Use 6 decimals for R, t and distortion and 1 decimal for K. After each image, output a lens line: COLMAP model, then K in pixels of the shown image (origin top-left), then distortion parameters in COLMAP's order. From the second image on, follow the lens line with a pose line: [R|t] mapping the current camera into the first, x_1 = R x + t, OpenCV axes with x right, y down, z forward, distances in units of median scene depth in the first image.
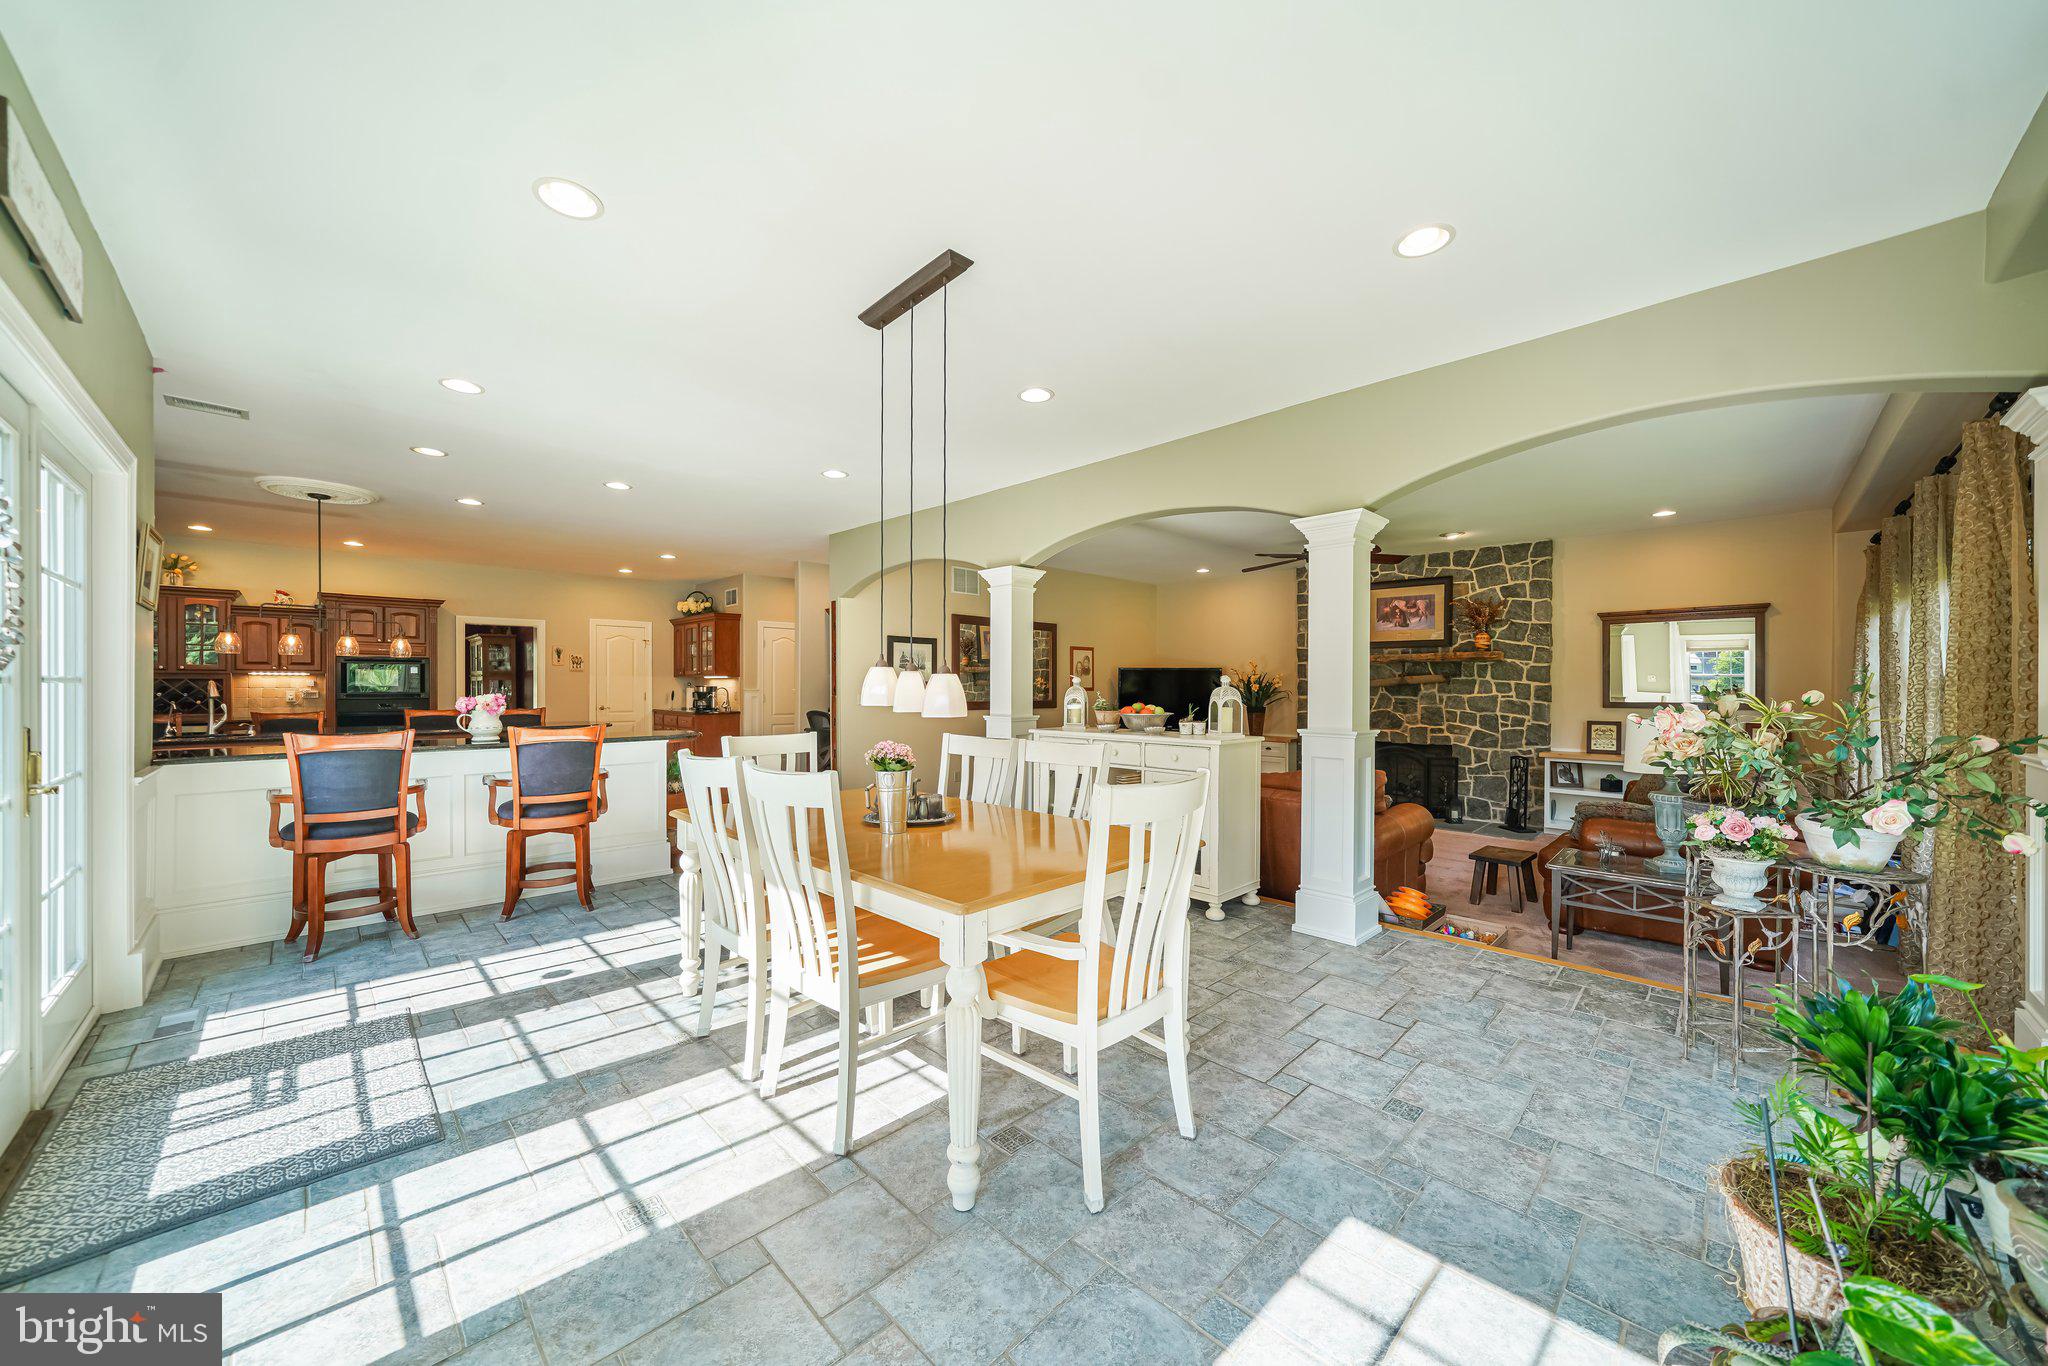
lens RADIAL K [[708.5, 0, 1031.7], [0, 708.5, 681.7], [0, 0, 1]] dist [-0.011032, -0.000041]
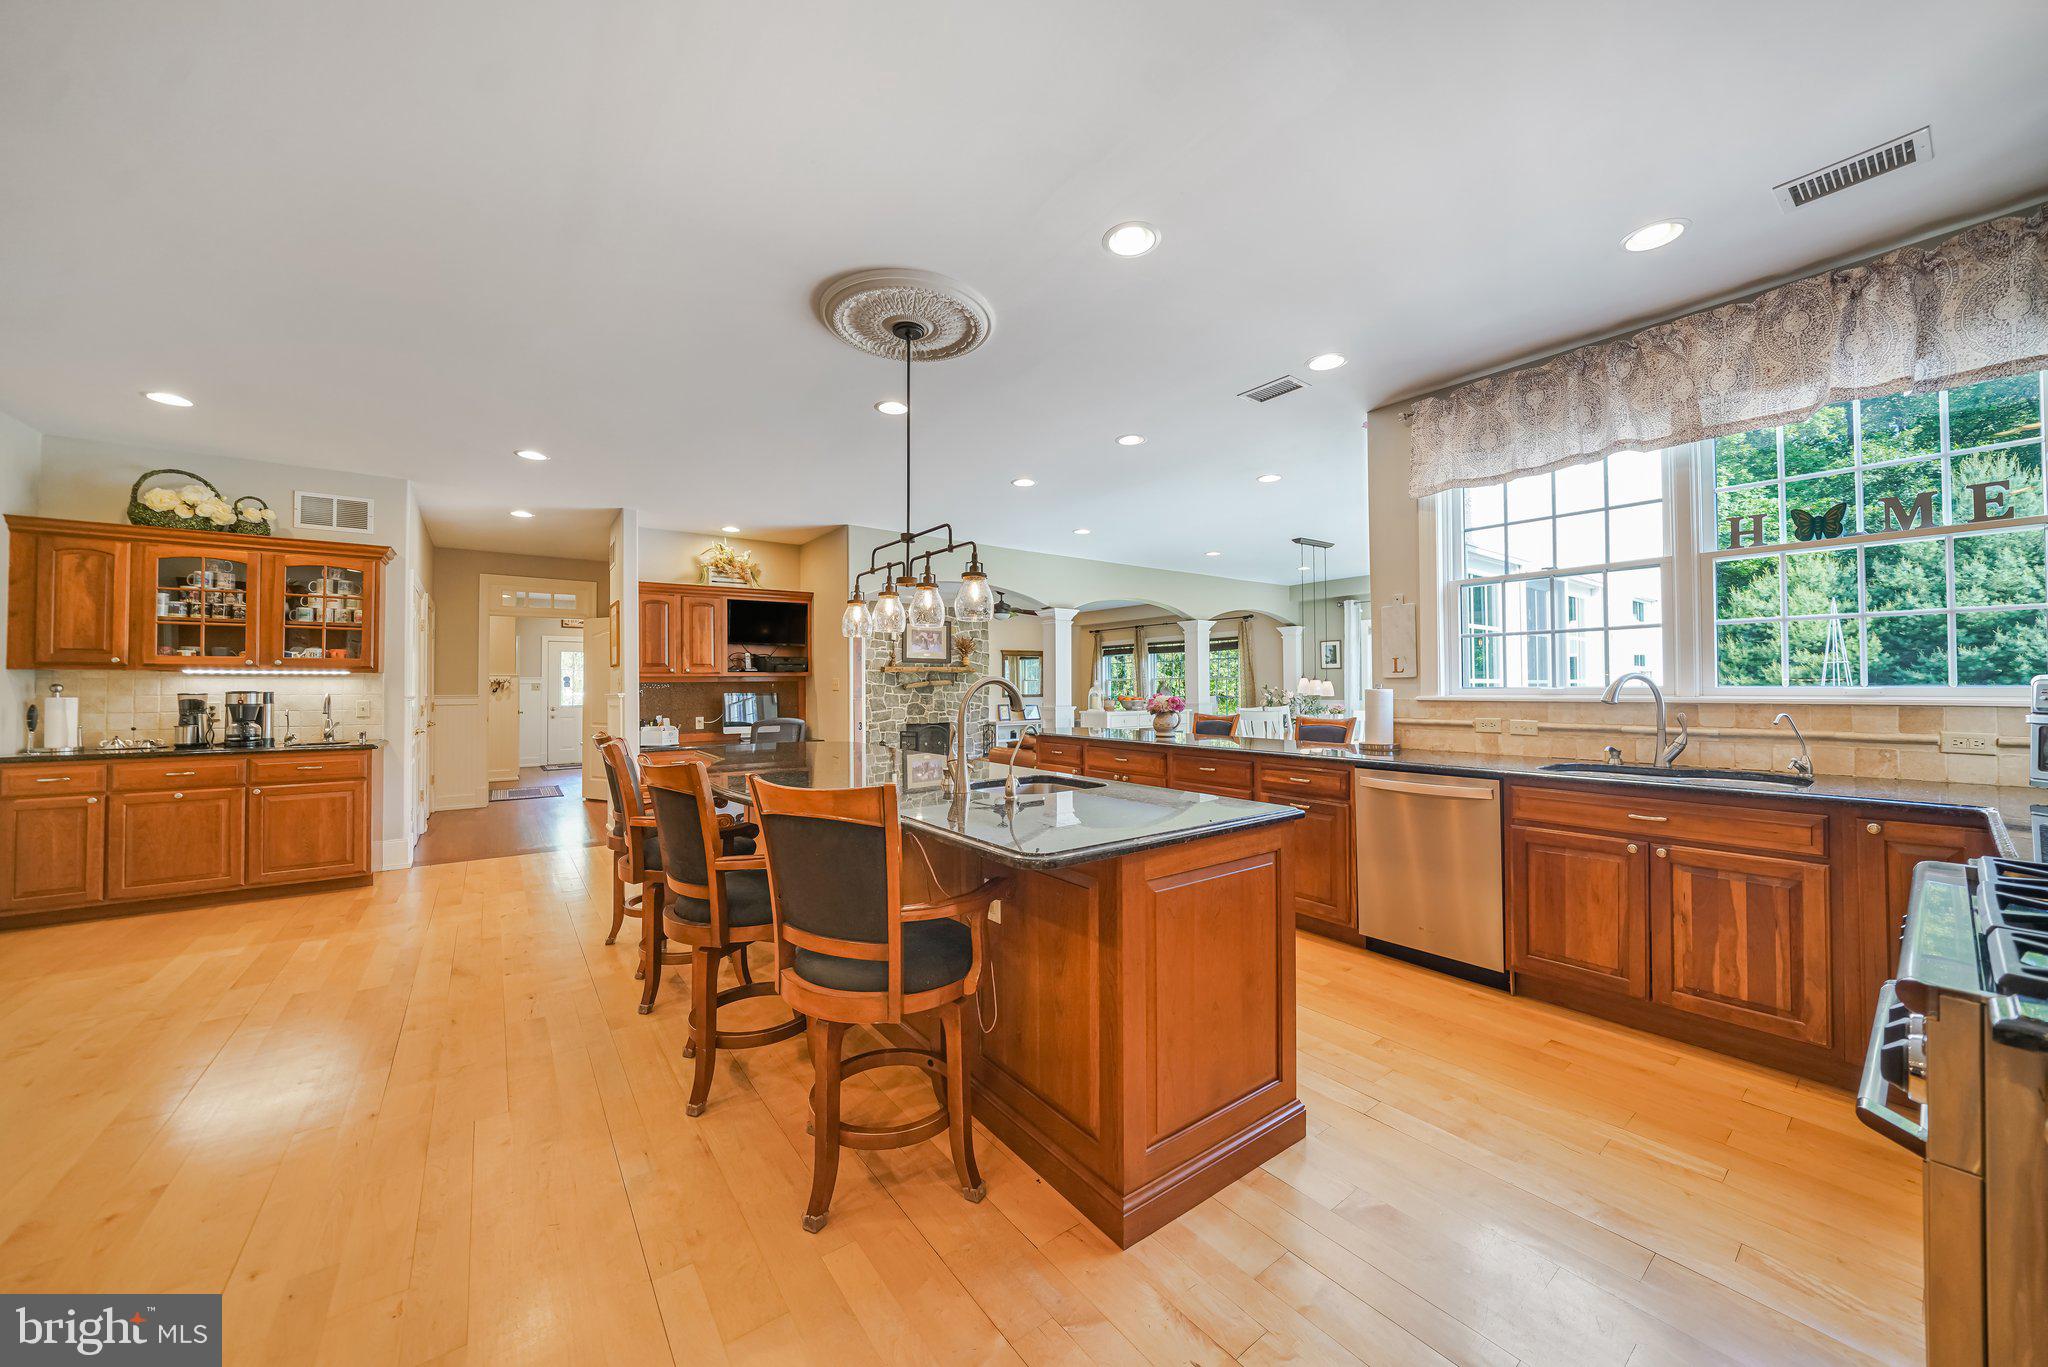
lens RADIAL K [[708.5, 0, 1038.7], [0, 708.5, 690.9], [0, 0, 1]] dist [-0.011032, -0.000041]
pose [[0.136999, 0.000750, 0.990571, -1.061005], [0.007537, 0.999970, -0.001800, 0.020403], [-0.990542, 0.007712, 0.136989, 0.567271]]
